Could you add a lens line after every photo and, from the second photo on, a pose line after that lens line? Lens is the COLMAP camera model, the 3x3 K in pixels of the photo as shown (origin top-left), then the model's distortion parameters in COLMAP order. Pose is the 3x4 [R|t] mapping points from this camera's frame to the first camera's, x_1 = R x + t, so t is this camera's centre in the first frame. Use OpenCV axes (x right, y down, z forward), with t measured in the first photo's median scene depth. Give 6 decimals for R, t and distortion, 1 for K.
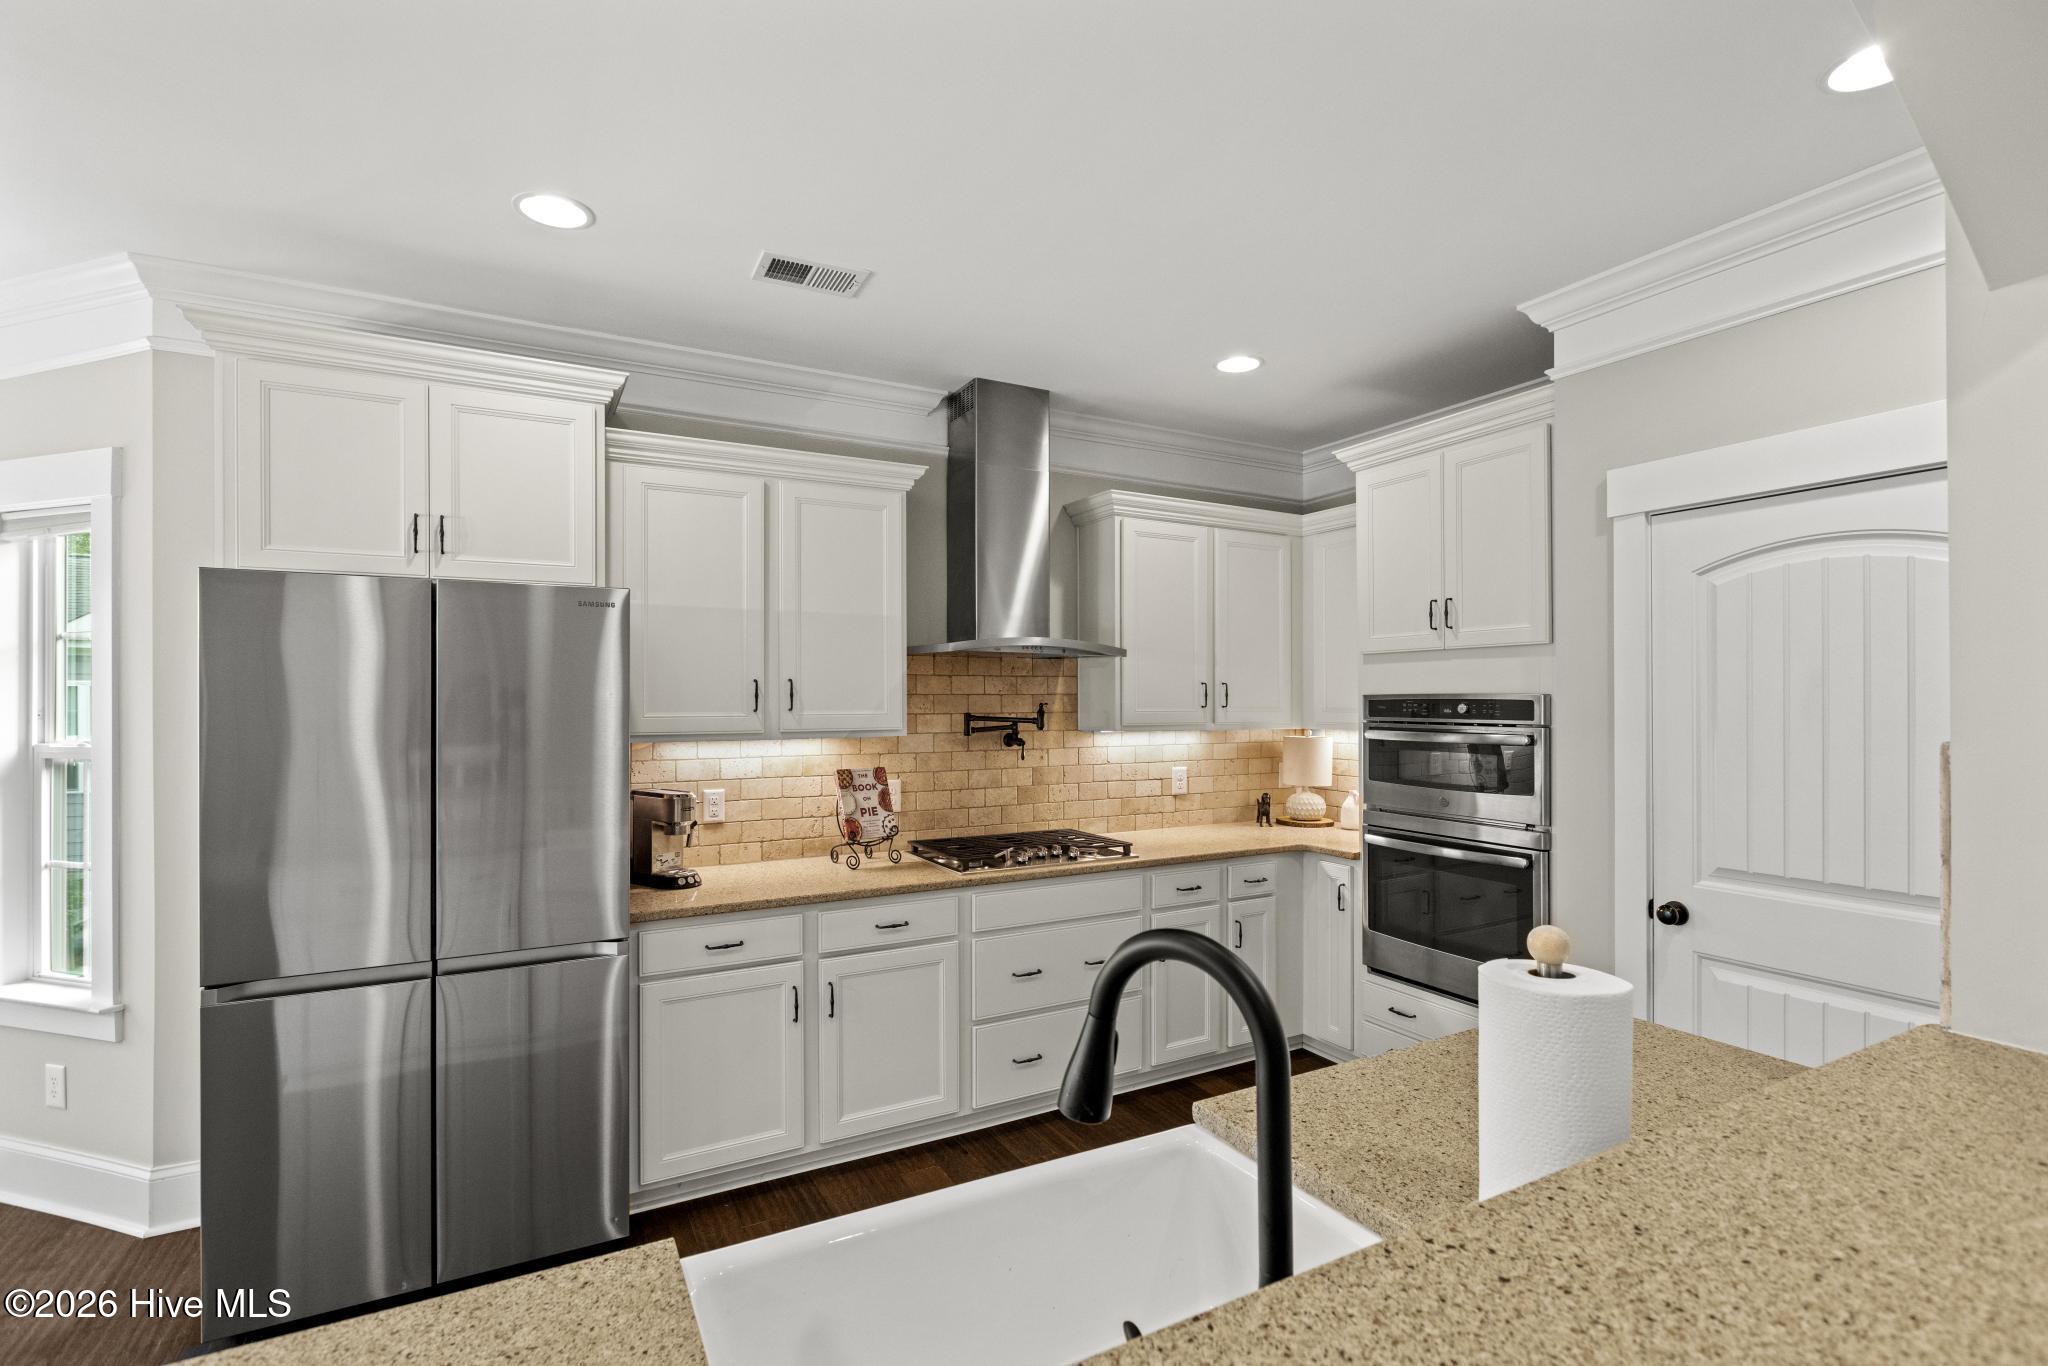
lens RADIAL K [[961.9, 0, 1022.5], [0, 961.9, 695.6], [0, 0, 1]] dist [0.002826, 0.000422]
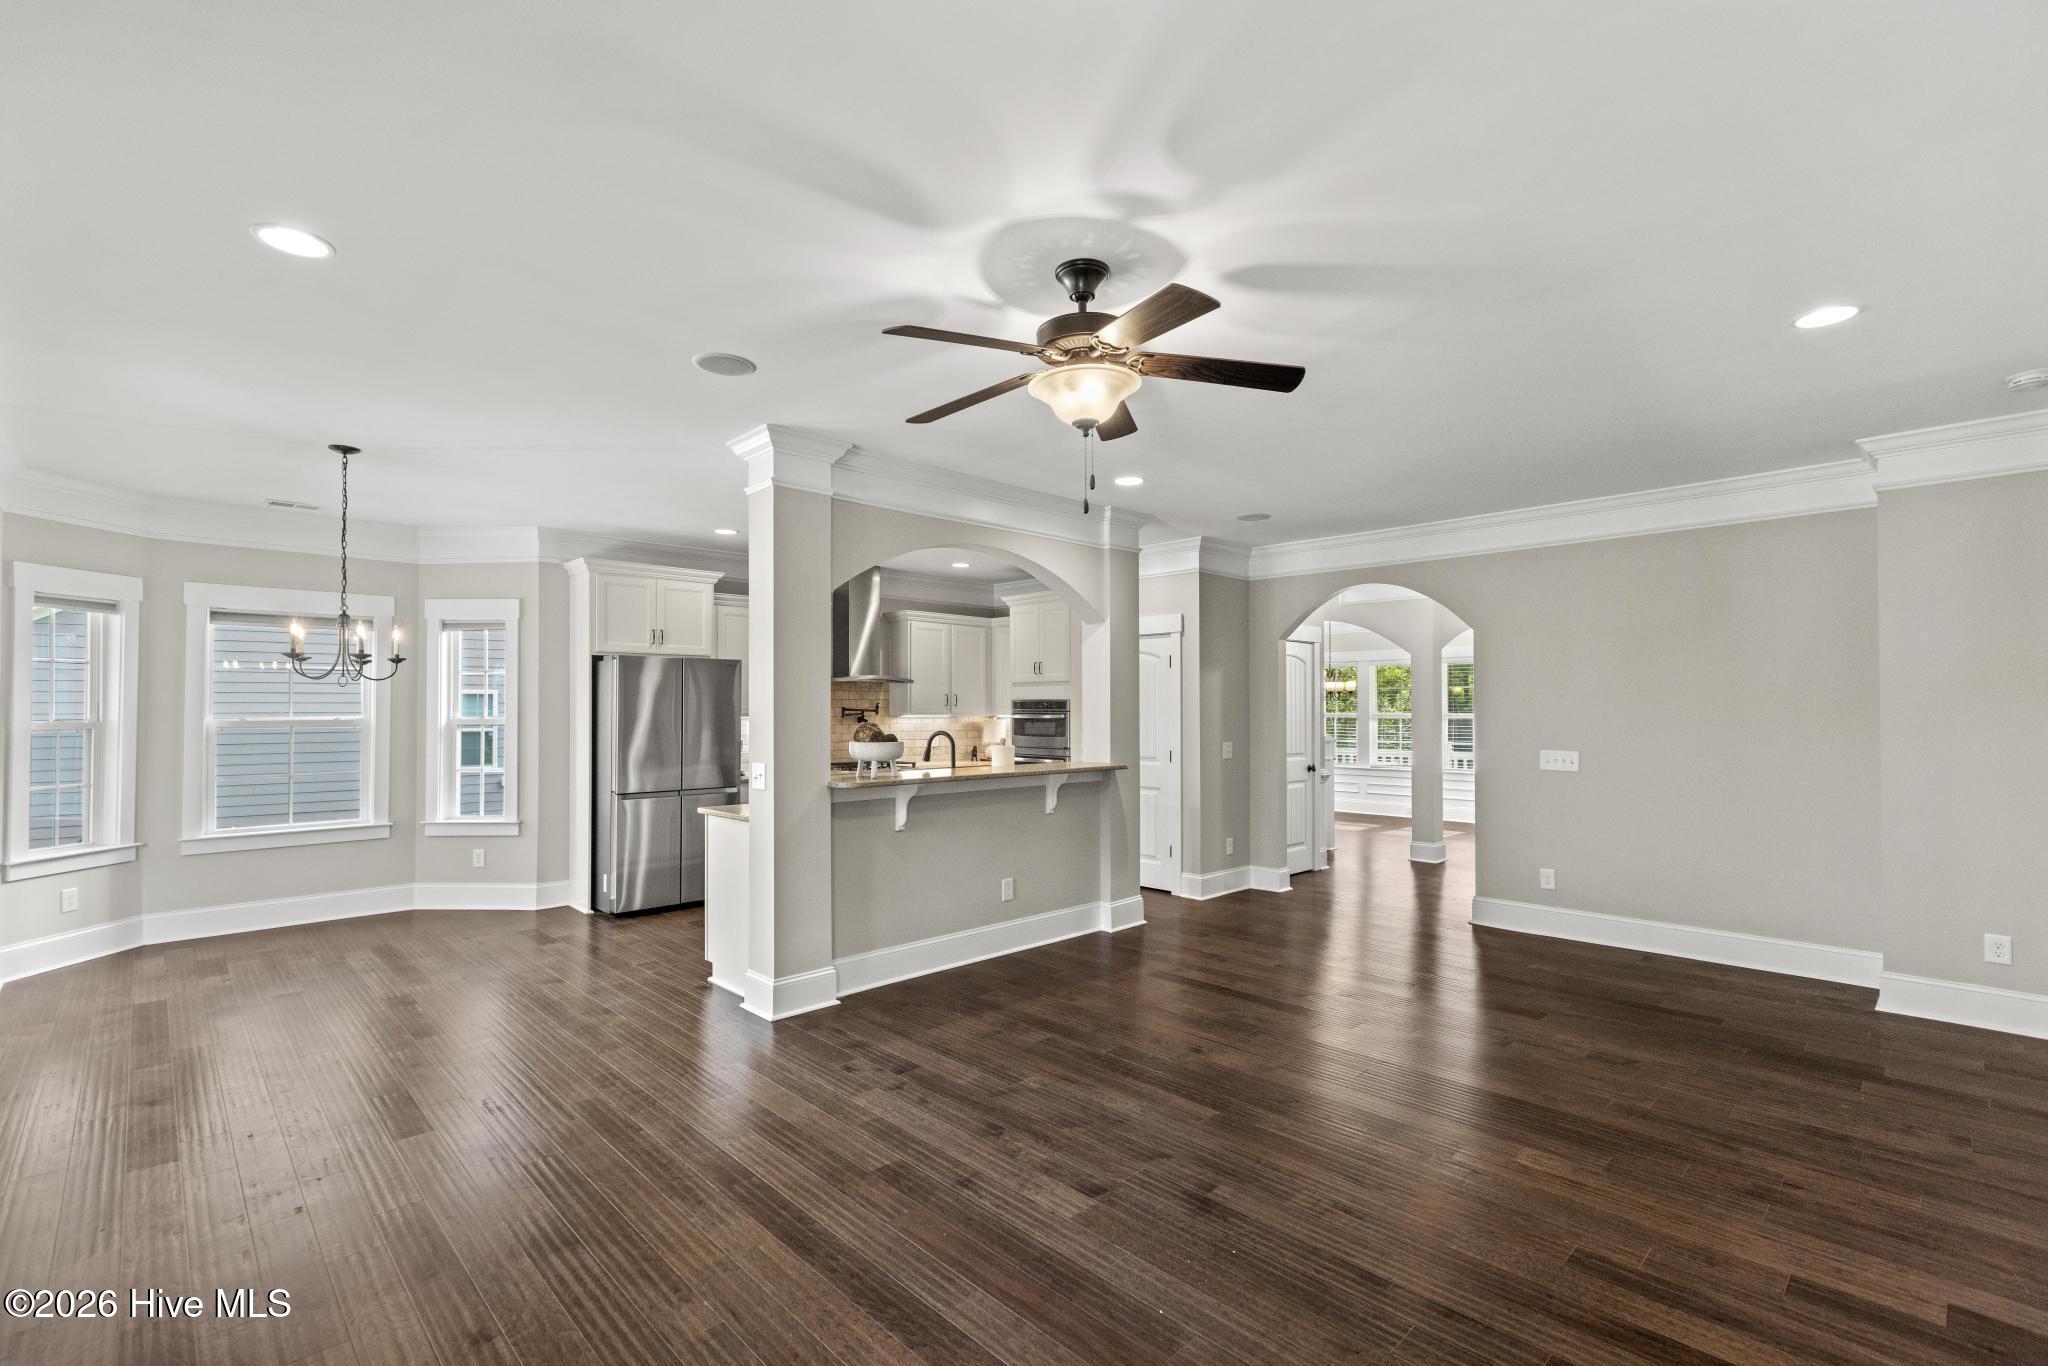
lens RADIAL K [[926.3, 0, 1017.7], [0, 926.3, 704.2], [0, 0, 1]] dist [0.001429, 0.001989]
pose [[0.966944, 0.002252, 0.254980, -0.214818], [-0.002349, 0.999997, 0.000074, 0.009693], [-0.254980, -0.000670, 0.966946, -1.202990]]
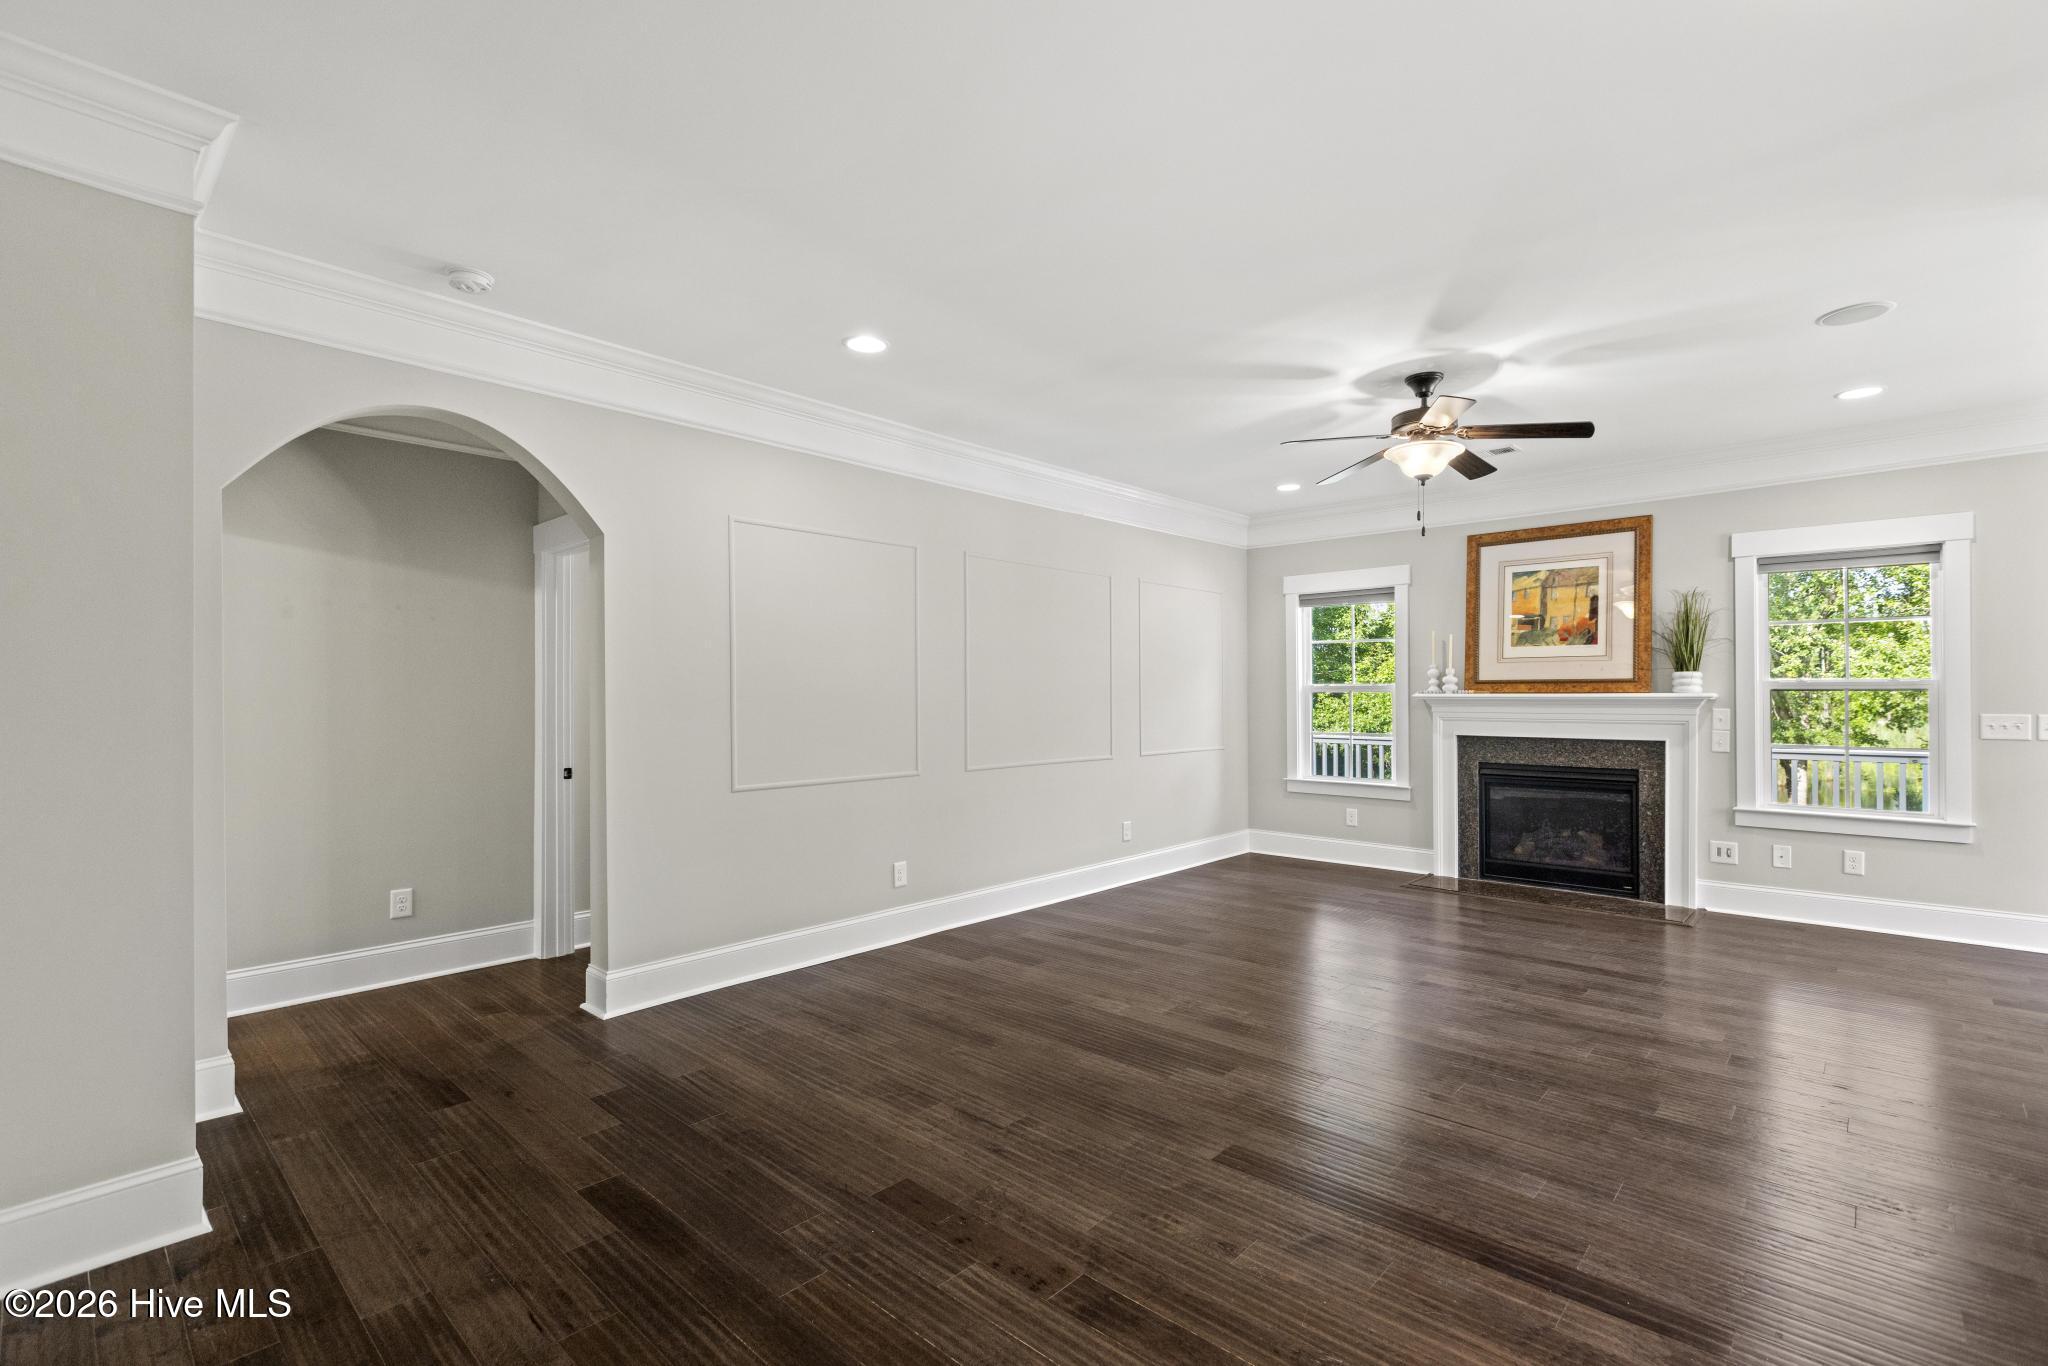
lens RADIAL K [[926.3, 0, 1035.3], [0, 926.3, 687.0], [0, 0, 1]] dist [0.001429, 0.001989]
pose [[-0.950189, 0.004262, -0.311646, 0.804987], [0.008260, 0.999900, -0.011507, 0.050643], [0.311566, -0.013508, -0.950129, 0.384600]]
